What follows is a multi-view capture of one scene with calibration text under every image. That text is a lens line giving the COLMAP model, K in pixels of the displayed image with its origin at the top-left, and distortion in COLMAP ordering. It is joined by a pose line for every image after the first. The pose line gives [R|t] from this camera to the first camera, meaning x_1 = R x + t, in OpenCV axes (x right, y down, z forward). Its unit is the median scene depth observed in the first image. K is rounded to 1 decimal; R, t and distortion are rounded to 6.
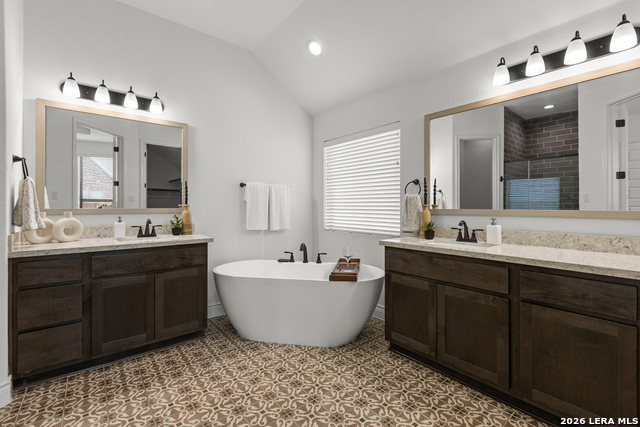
lens RADIAL K [[284.2, 0, 314.3], [0, 284.2, 209.0], [0, 0, 1]] dist [-0.009926, -0.000055]
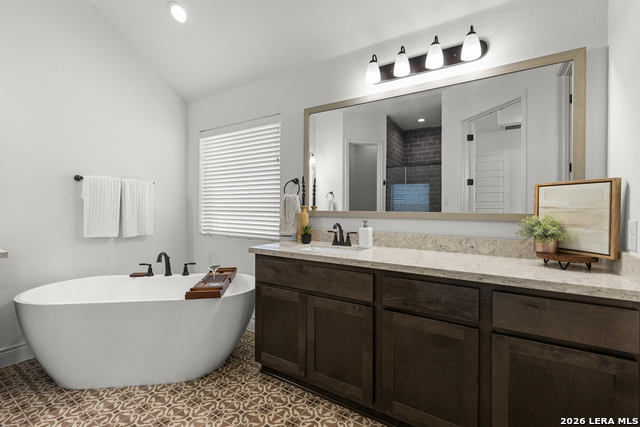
lens RADIAL K [[281.5, 0, 319.5], [0, 281.5, 211.2], [0, 0, 1]] dist [-0.013193, 0.000446]
pose [[0.946805, 0.004026, 0.321781, 0.119138], [-0.004085, 0.999992, -0.000493, 0.001653], [-0.321781, -0.000848, 0.946814, 0.097373]]
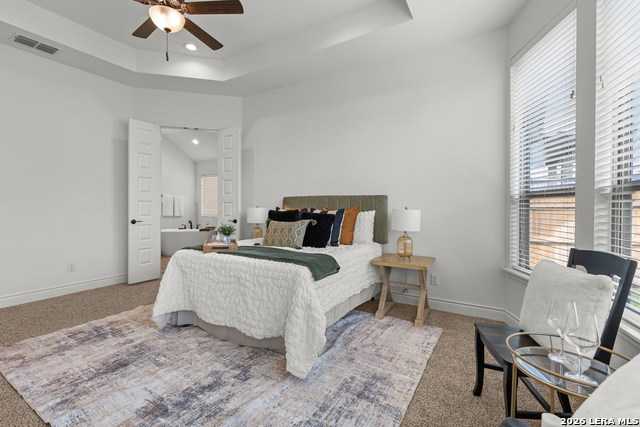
lens RADIAL K [[286.3, 0, 316.1], [0, 286.3, 205.0], [0, 0, 1]] dist [-0.001071, 0.000213]
pose [[0.939106, 0.000108, 0.343626, 0.123675], [0.001275, 0.999992, -0.003800, -0.000239], [-0.343624, 0.004007, 0.939099, -1.581295]]
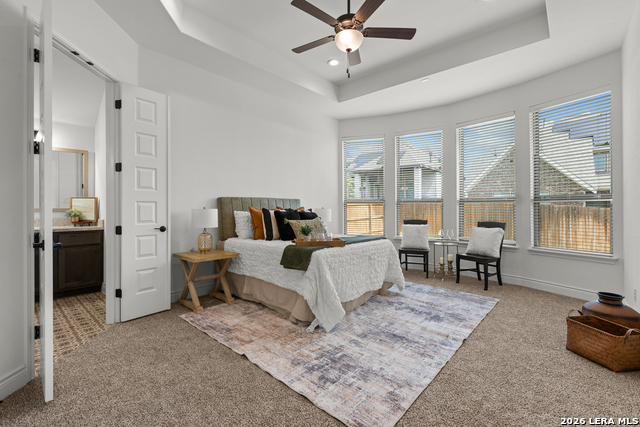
lens RADIAL K [[287.4, 0, 320.2], [0, 287.4, 210.3], [0, 0, 1]] dist [0.011783, 0.000198]
pose [[-0.177685, -0.009387, 0.984043, -0.845081], [0.004791, 0.999934, 0.010404, 0.004116], [-0.984076, 0.006563, -0.177629, -0.436174]]
